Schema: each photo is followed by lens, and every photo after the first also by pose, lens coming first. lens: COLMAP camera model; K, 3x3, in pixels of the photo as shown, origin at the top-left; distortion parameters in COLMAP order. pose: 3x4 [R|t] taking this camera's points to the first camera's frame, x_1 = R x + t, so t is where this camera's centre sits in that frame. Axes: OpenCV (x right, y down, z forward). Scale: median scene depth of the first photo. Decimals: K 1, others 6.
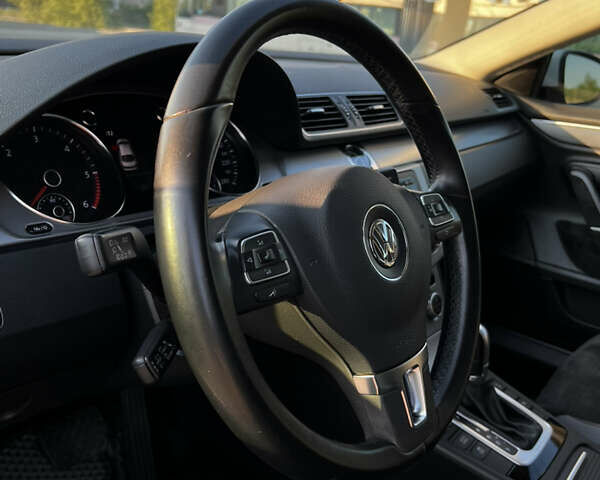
lens RADIAL K [[612.0, 0, 300.0], [0, 612.0, 240.0], [0, 0, 1]] dist [0.007766, 0.031427]
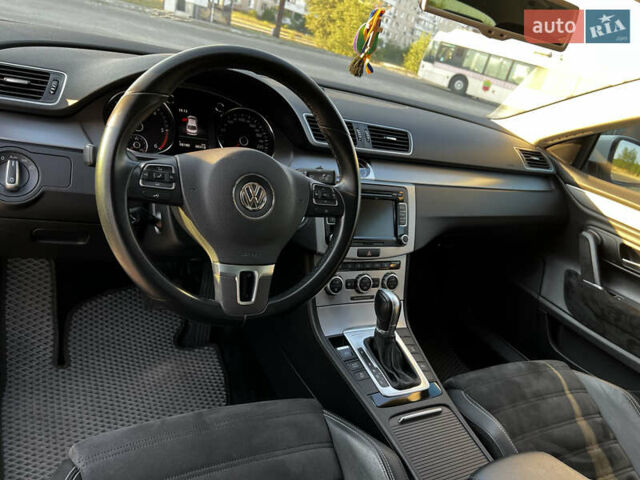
lens RADIAL K [[481.5, 0, 320.0], [0, 481.5, 240.0], [0, 0, 1]] dist [0.056451, -0.057646]
pose [[0.914708, 0.277854, -0.293438, 0.251298], [-0.276017, 0.959926, 0.048542, 0.001476], [0.295167, 0.036592, 0.954745, -0.081724]]
